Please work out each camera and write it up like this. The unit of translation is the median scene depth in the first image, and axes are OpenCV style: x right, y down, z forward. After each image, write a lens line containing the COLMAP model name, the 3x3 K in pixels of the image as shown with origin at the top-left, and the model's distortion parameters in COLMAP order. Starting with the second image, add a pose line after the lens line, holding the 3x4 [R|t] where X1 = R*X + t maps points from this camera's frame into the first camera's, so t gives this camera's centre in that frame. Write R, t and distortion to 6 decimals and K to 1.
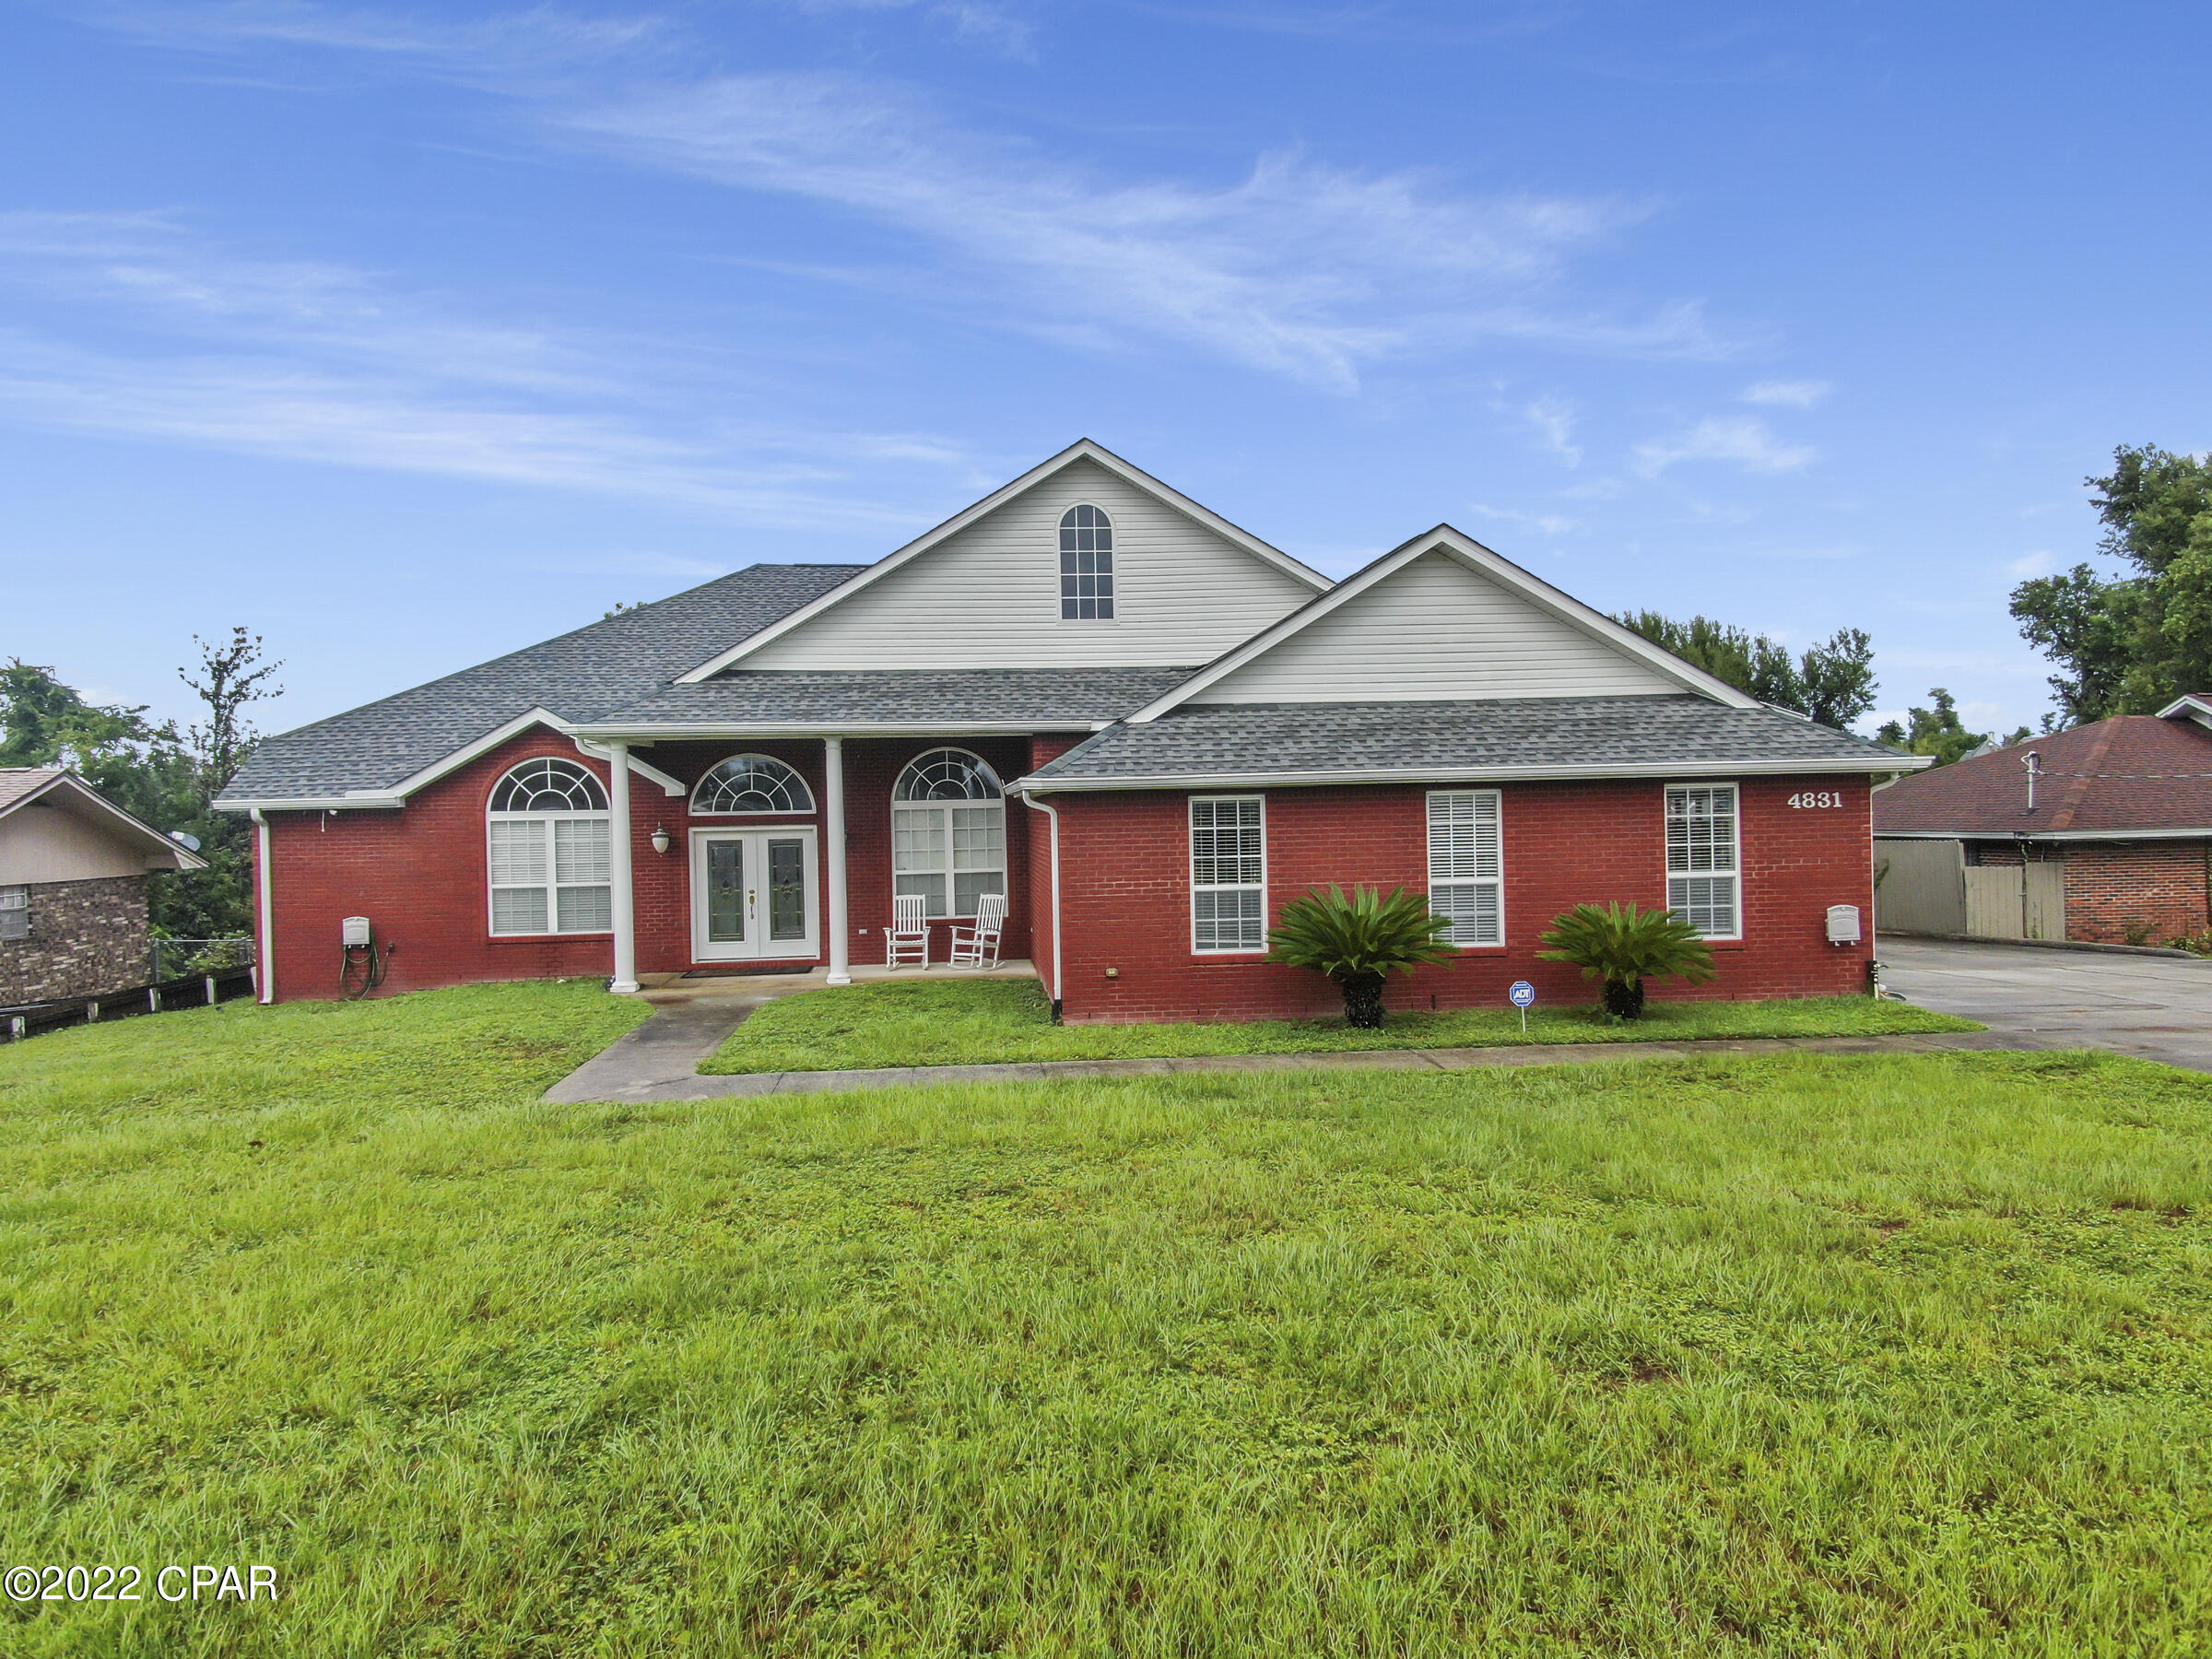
lens RADIAL K [[1530.8, 0, 1100.6], [0, 1530.8, 846.6], [0, 0, 1]] dist [0.231575, -0.260793]
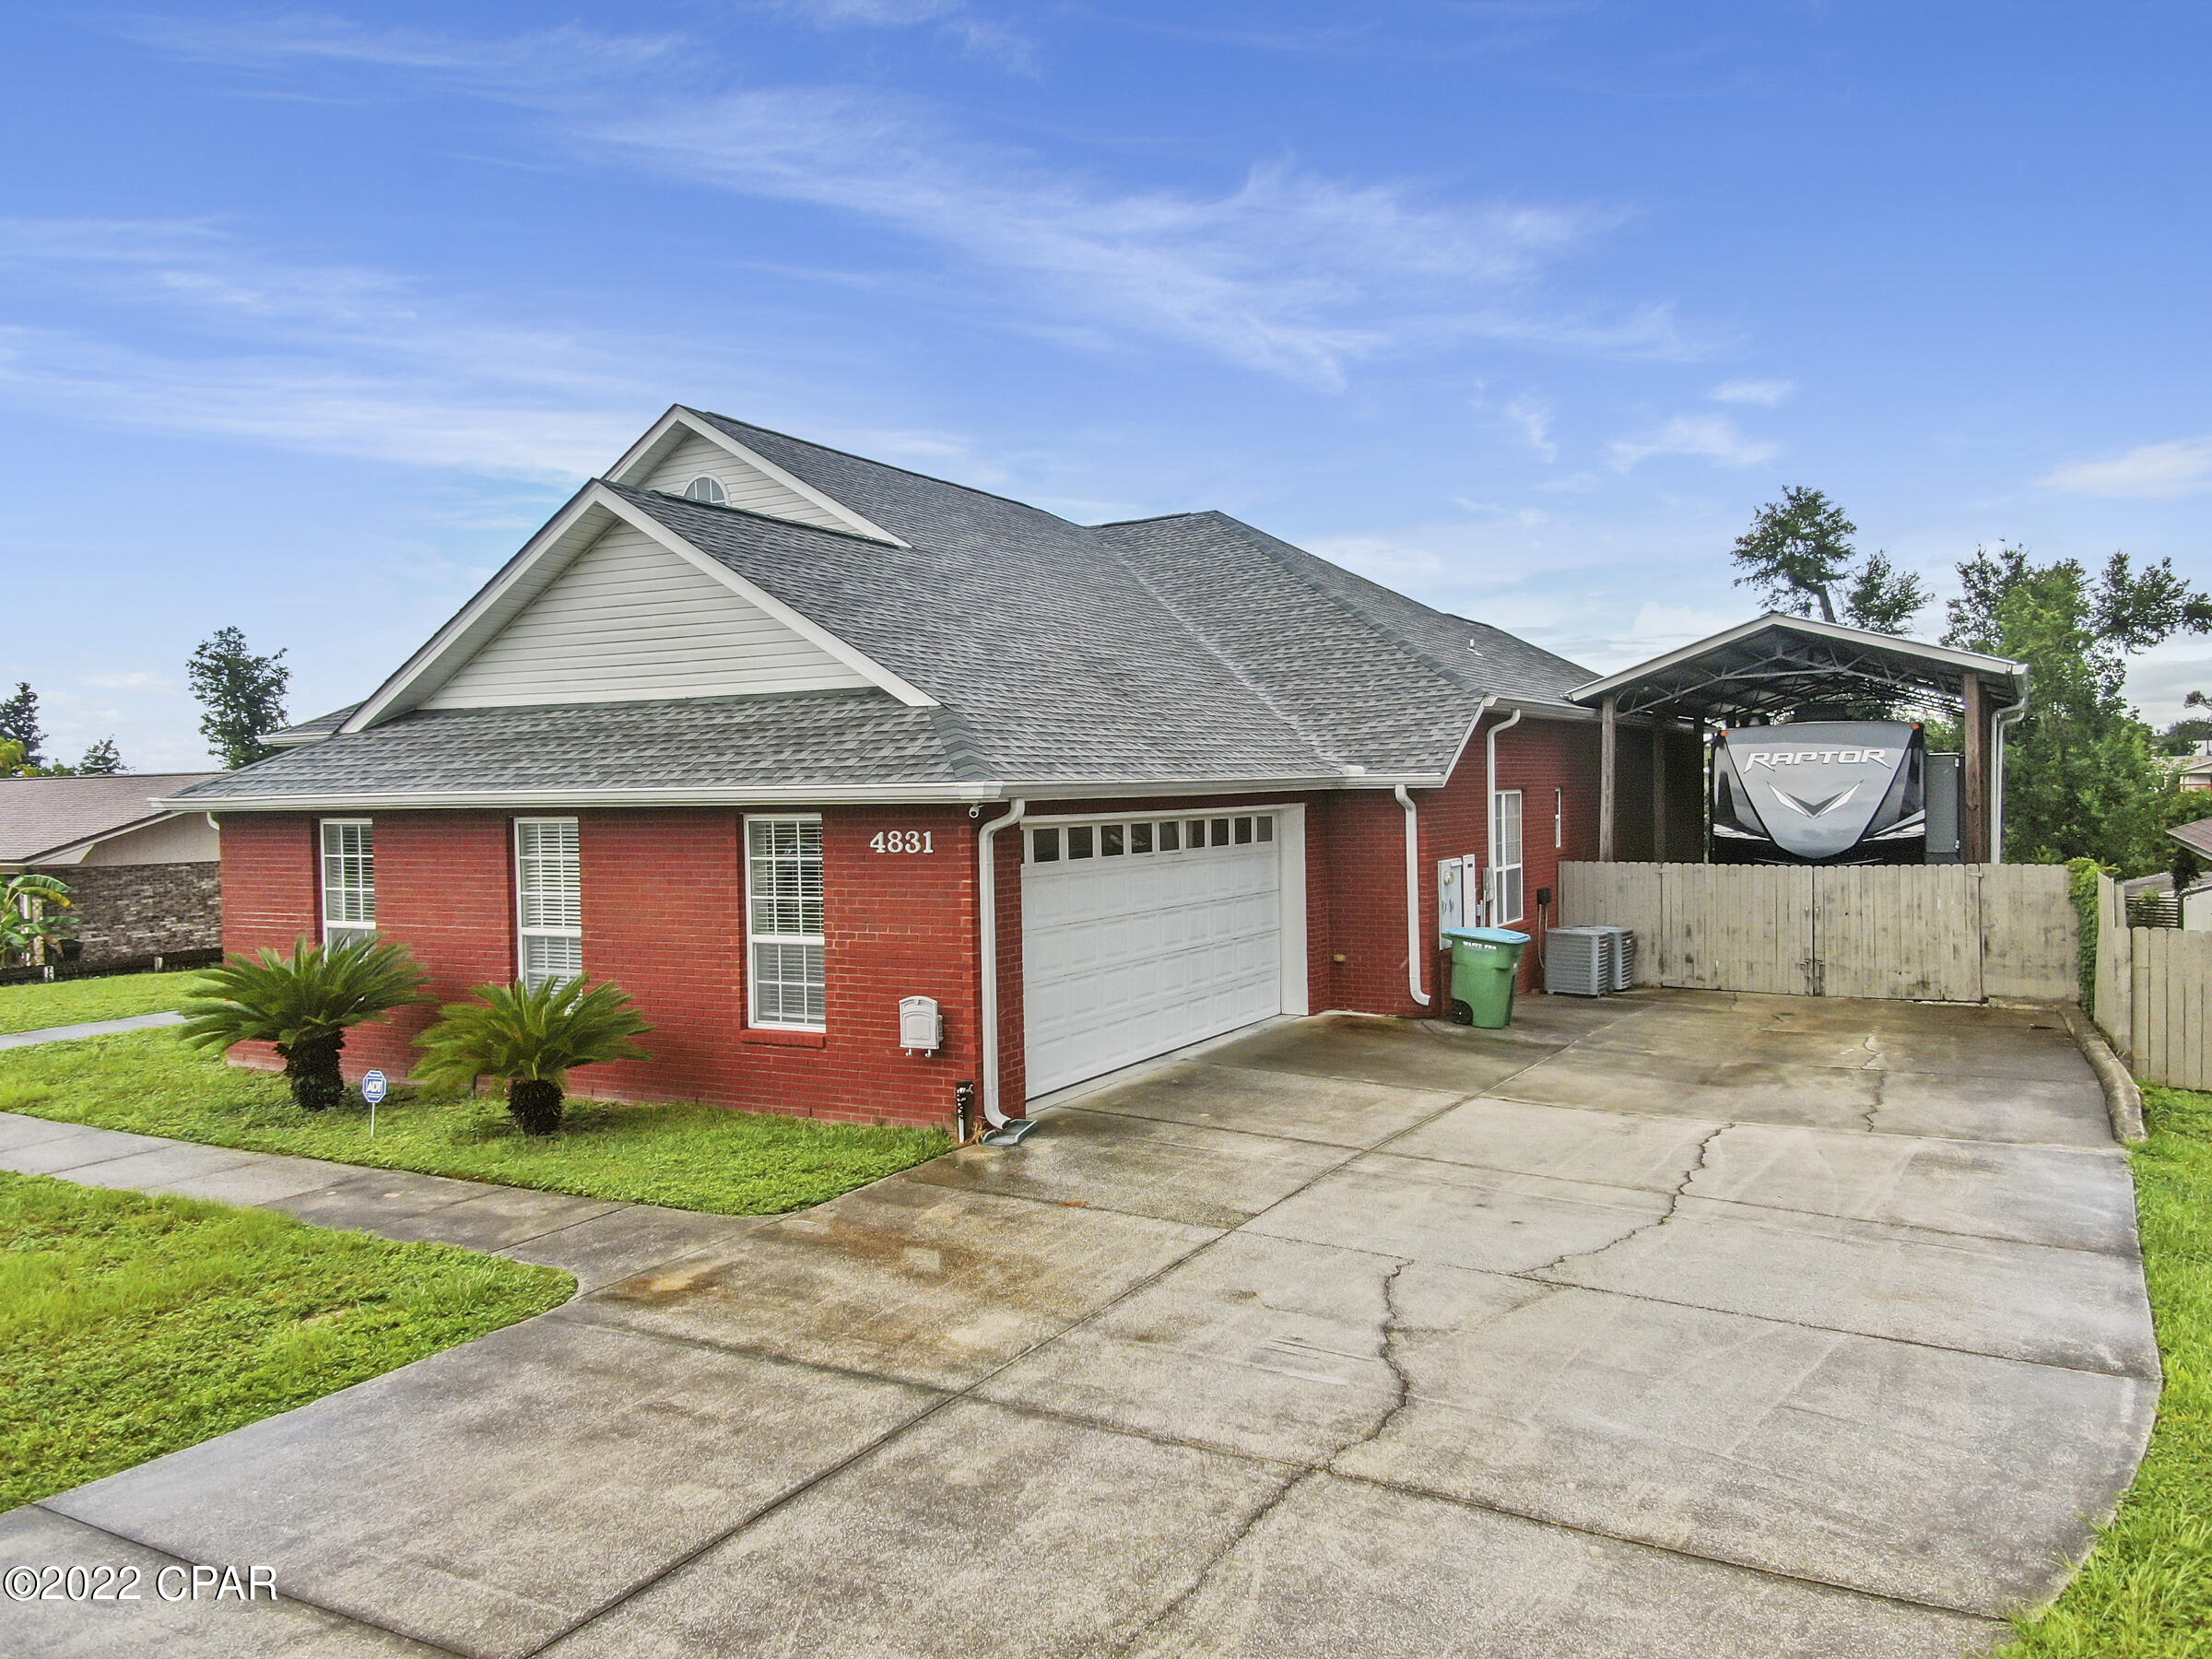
lens RADIAL K [[1530.8, 0, 1100.6], [0, 1530.8, 846.6], [0, 0, 1]] dist [0.231575, -0.260793]
pose [[0.811993, 0.026924, -0.583046, 0.718622], [-0.010356, 0.999443, 0.031730, -0.038864], [0.583576, -0.019727, 0.811819, 0.398539]]
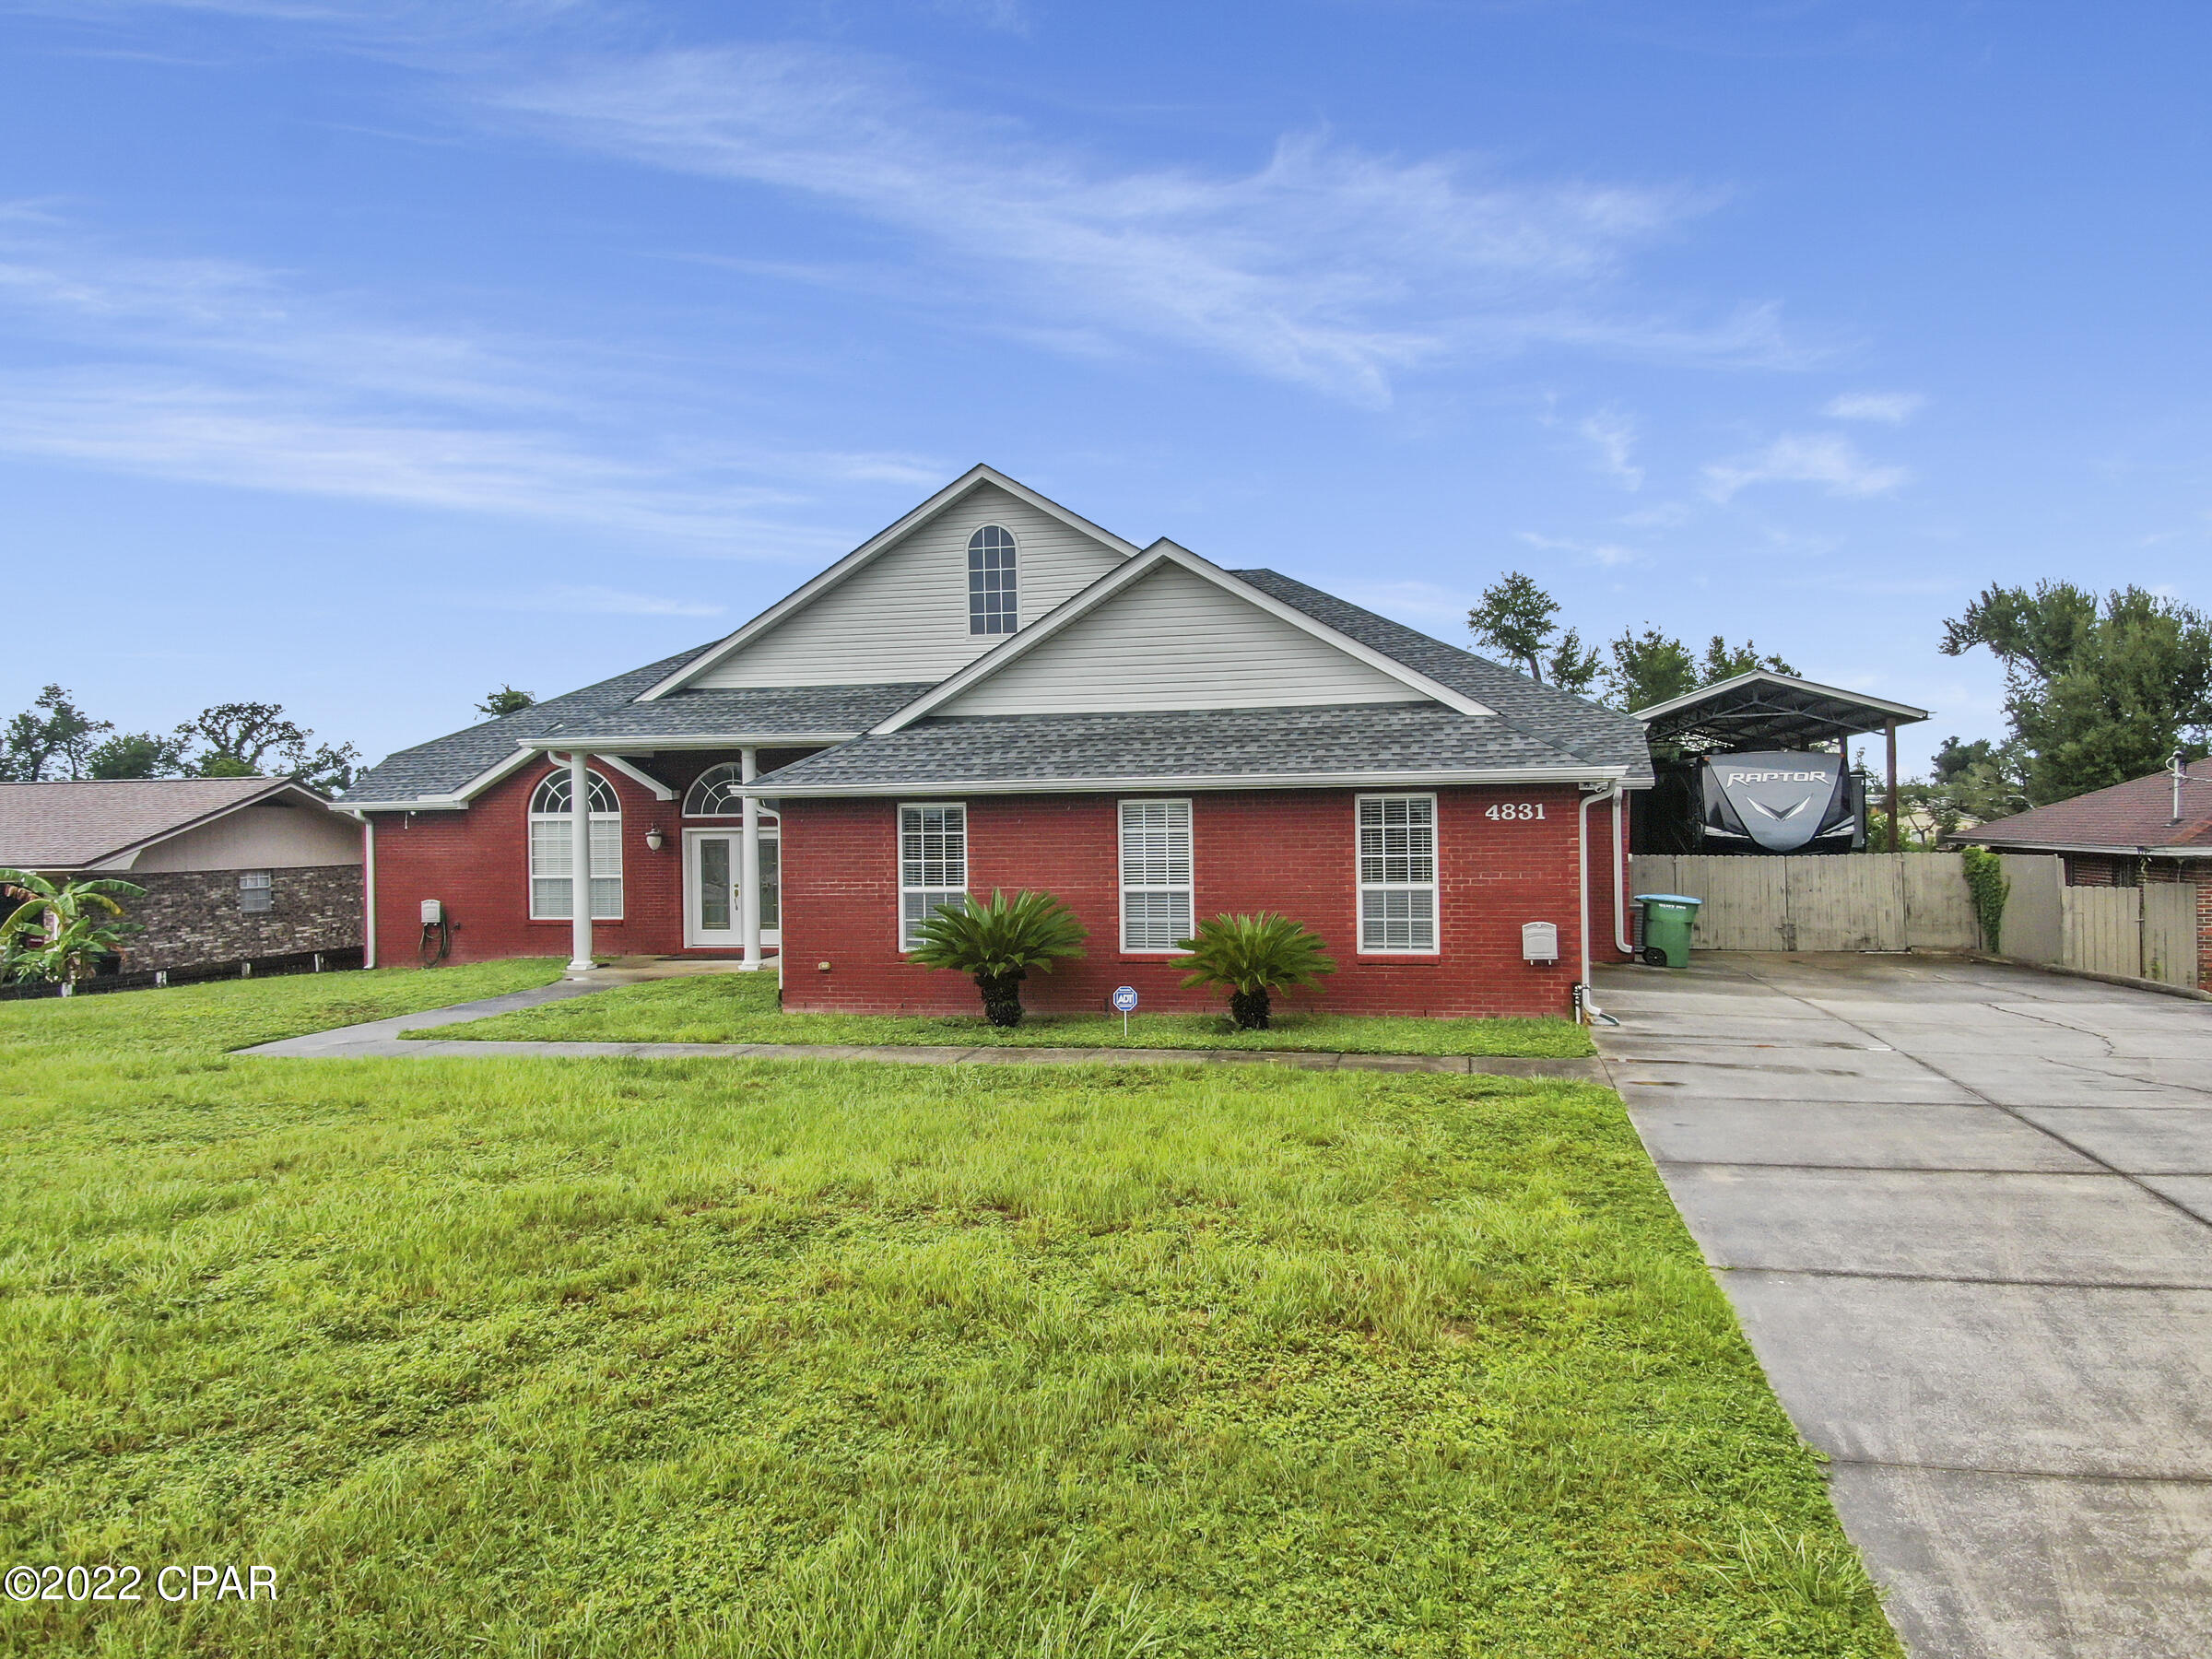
lens RADIAL K [[1530.8, 0, 1100.6], [0, 1530.8, 846.6], [0, 0, 1]] dist [0.231575, -0.260793]
pose [[0.947396, 0.013052, -0.319797, 0.404427], [-0.013213, 0.999911, 0.001667, -0.005025], [0.319791, 0.002647, 0.947484, 0.025446]]
